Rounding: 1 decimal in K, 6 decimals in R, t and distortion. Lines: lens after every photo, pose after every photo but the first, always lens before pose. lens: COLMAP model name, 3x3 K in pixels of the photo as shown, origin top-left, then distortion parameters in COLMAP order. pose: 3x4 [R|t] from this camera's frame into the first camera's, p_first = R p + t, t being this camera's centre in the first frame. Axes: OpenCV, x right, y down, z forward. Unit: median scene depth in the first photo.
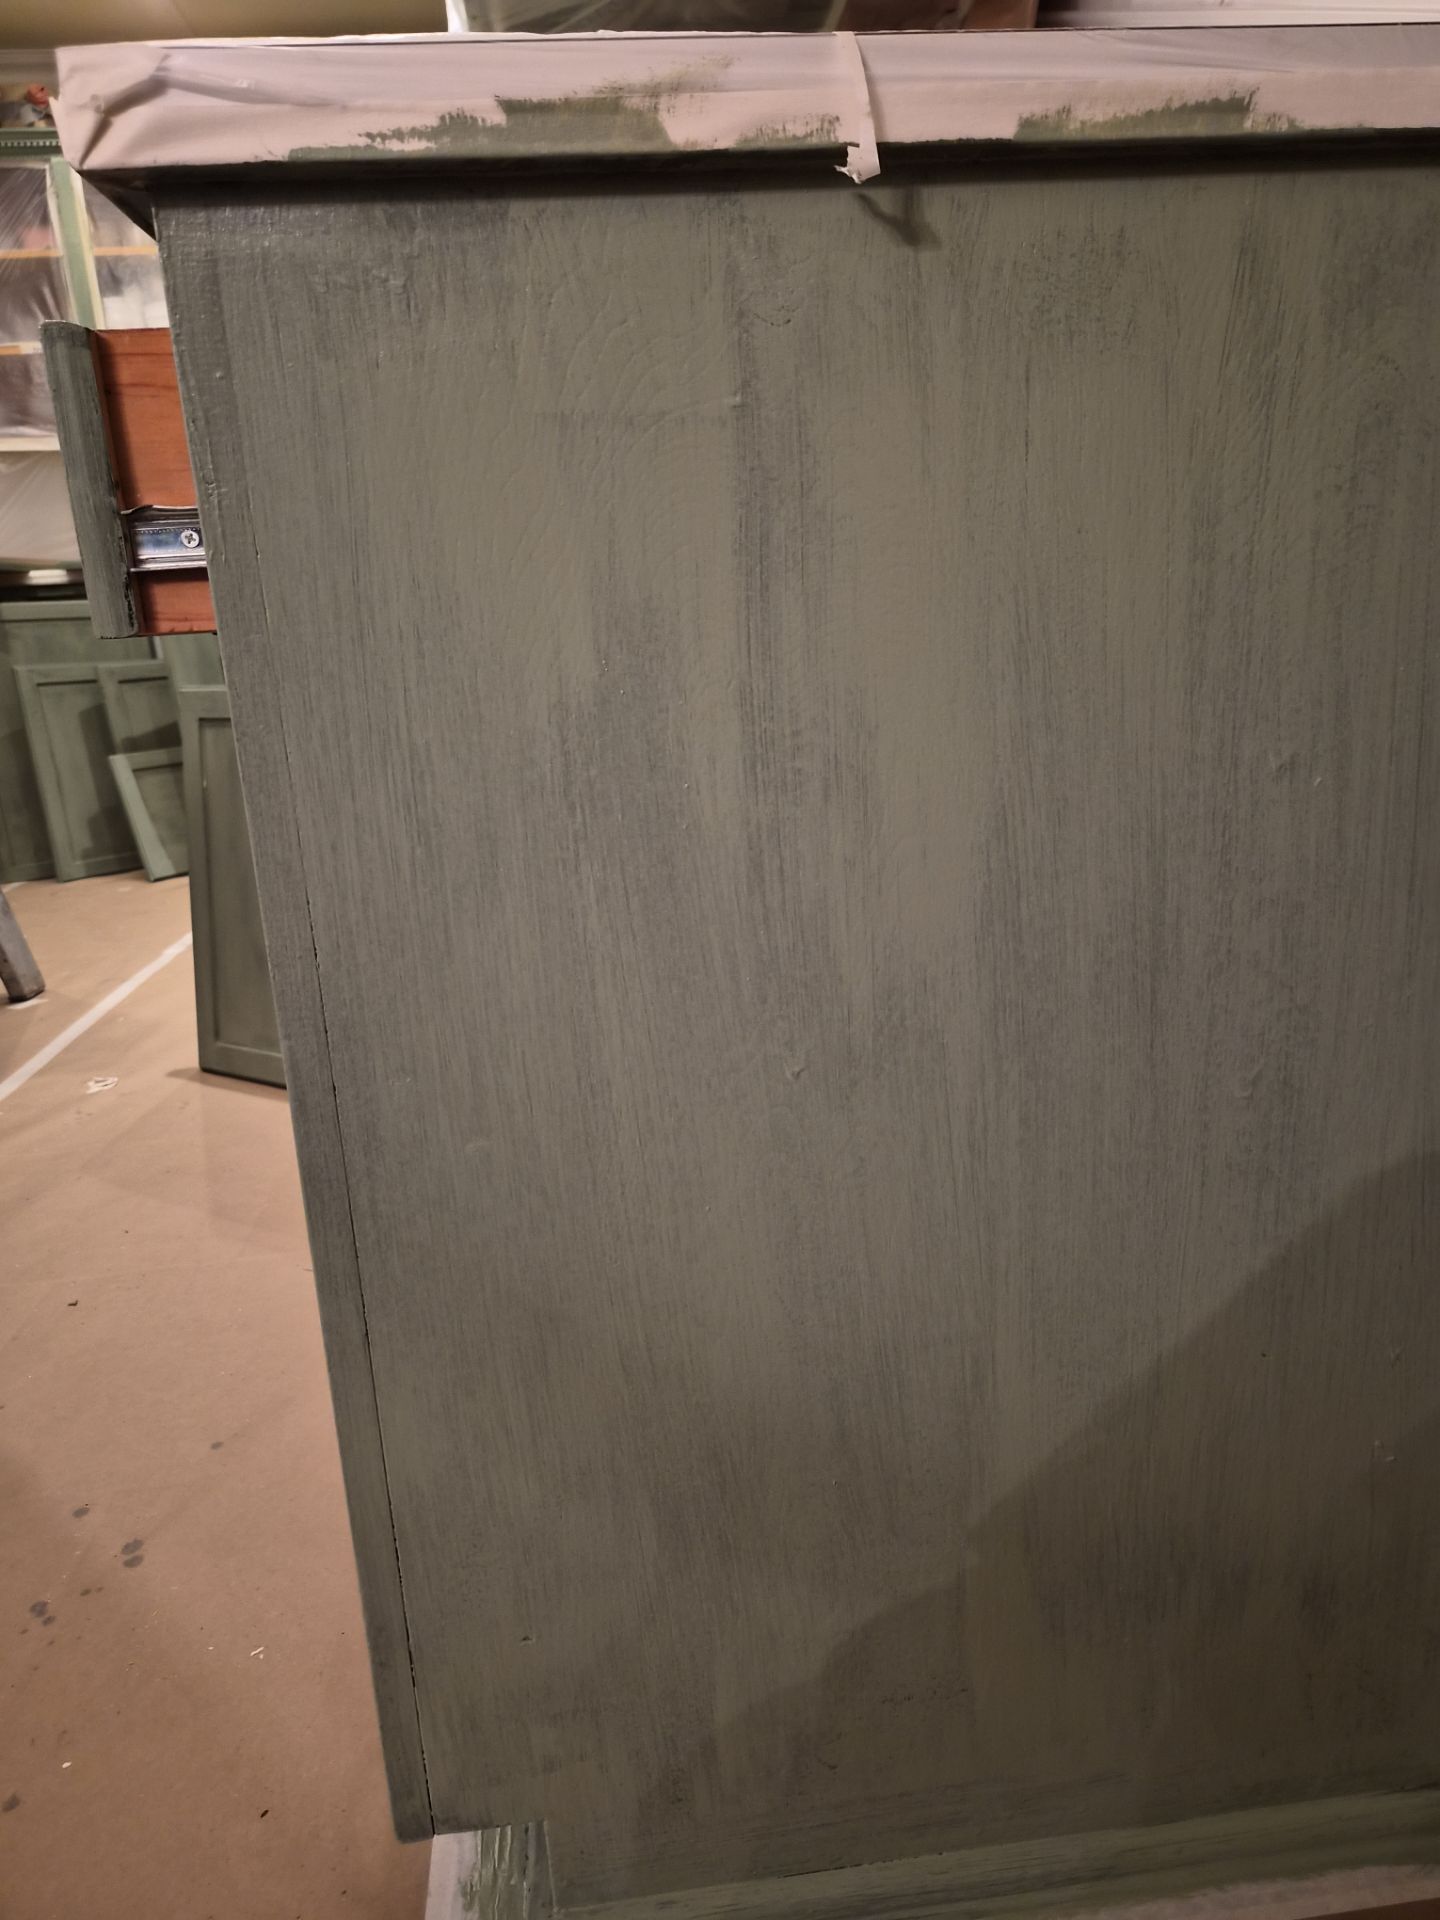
lens RADIAL K [[1285.4, 0, 718.0], [0, 1285.4, 952.5], [0, 0, 1]] dist [0.052626, -0.040538]
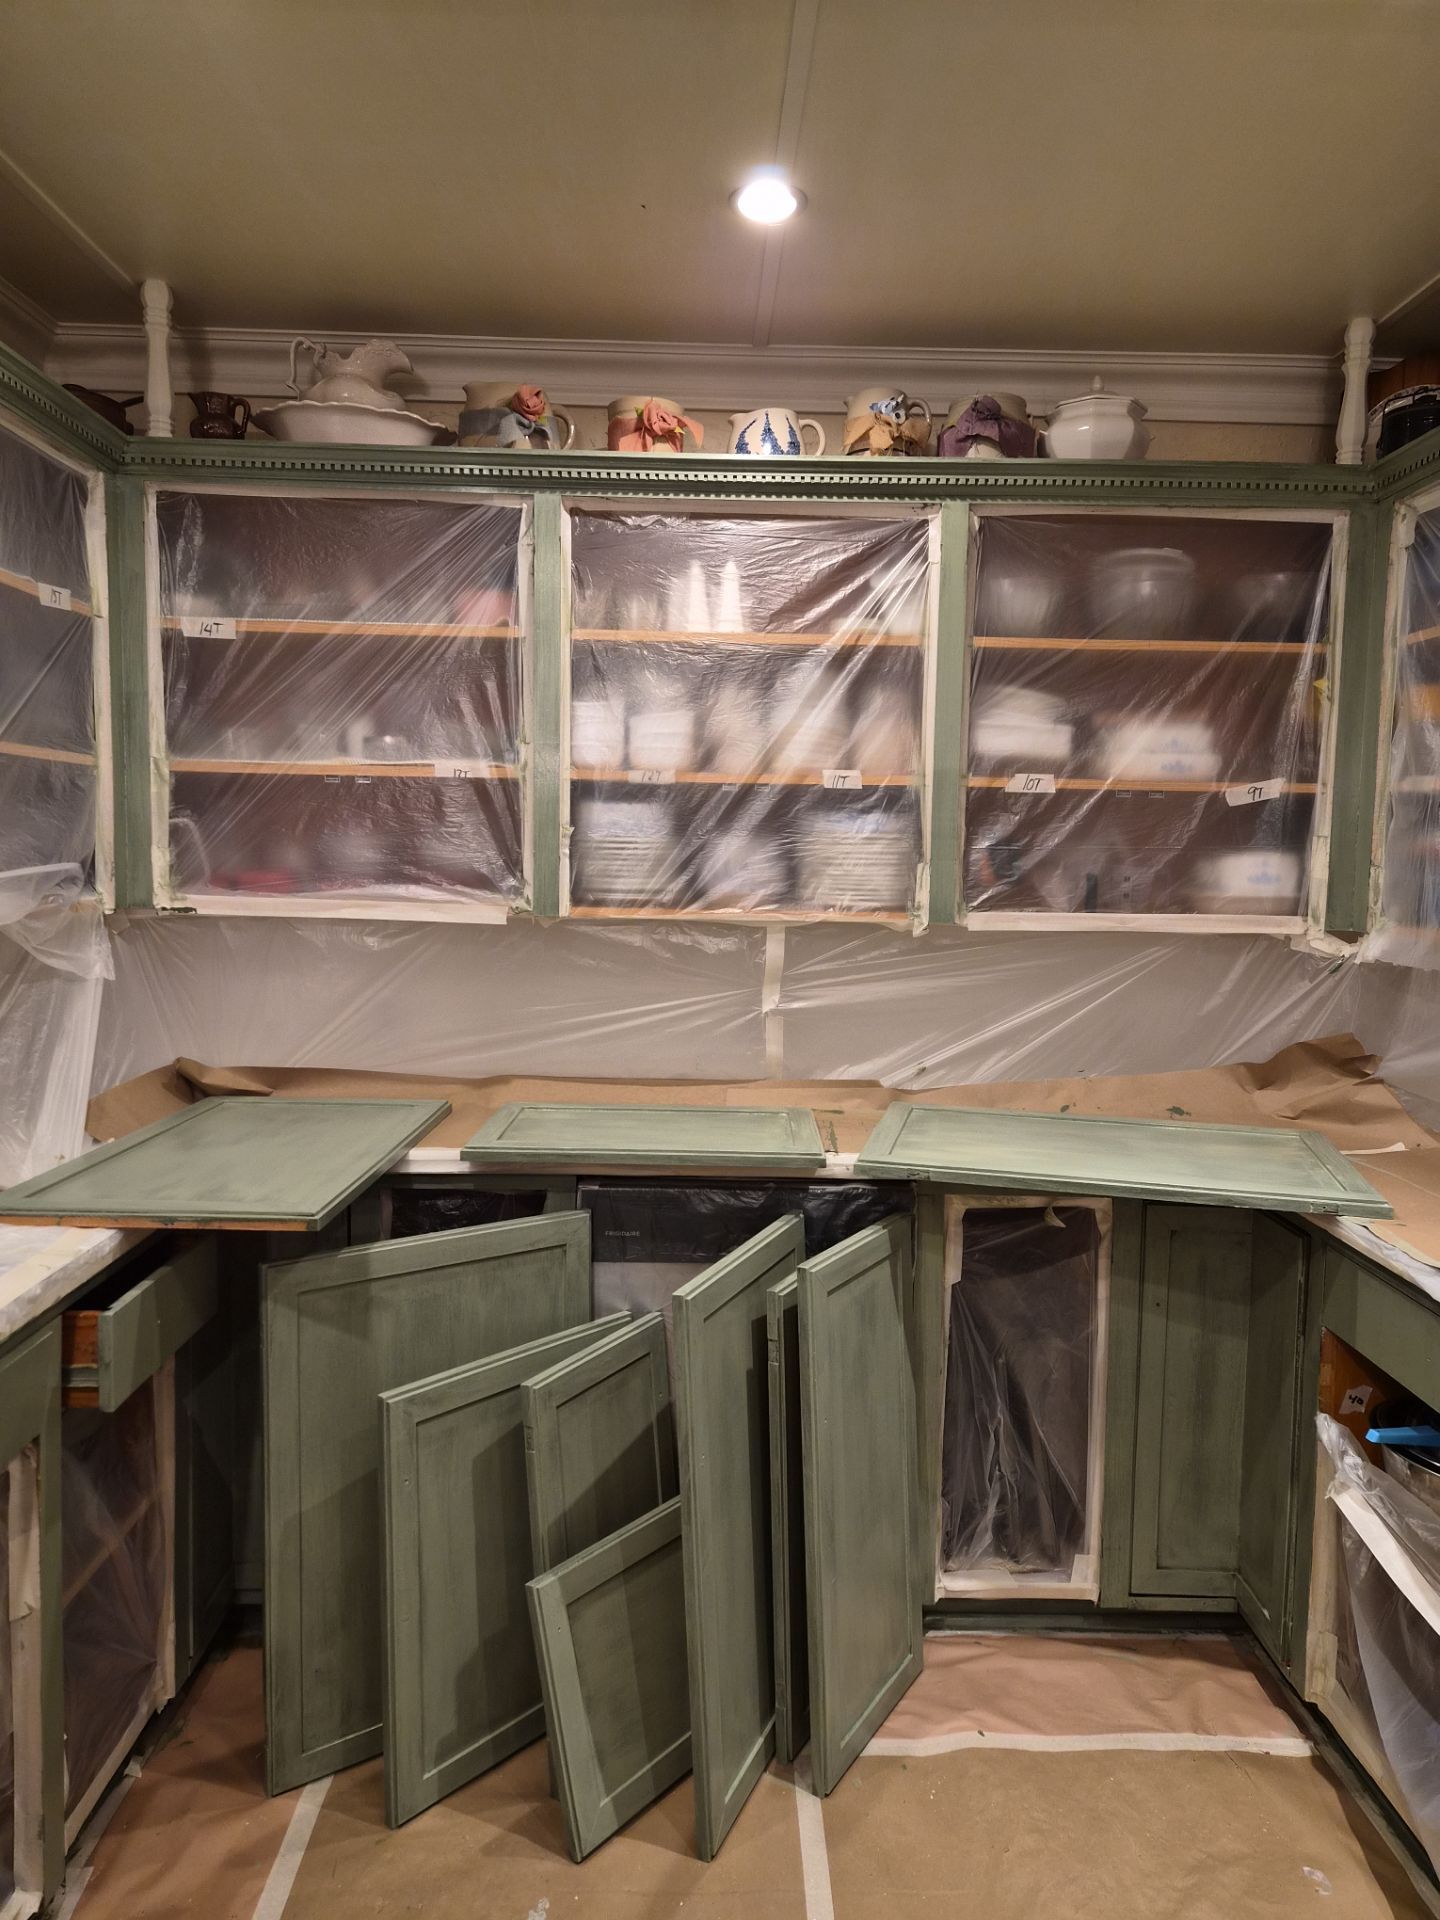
lens RADIAL K [[1285.4, 0, 722.5], [0, 1285.4, 968.3], [0, 0, 1]] dist [0.052626, -0.040538]
pose [[0.991614, 0.070075, -0.108584, -0.339564], [-0.089701, 0.978069, -0.187977, -0.278750], [0.093030, 0.196141, 0.976153, 0.450720]]
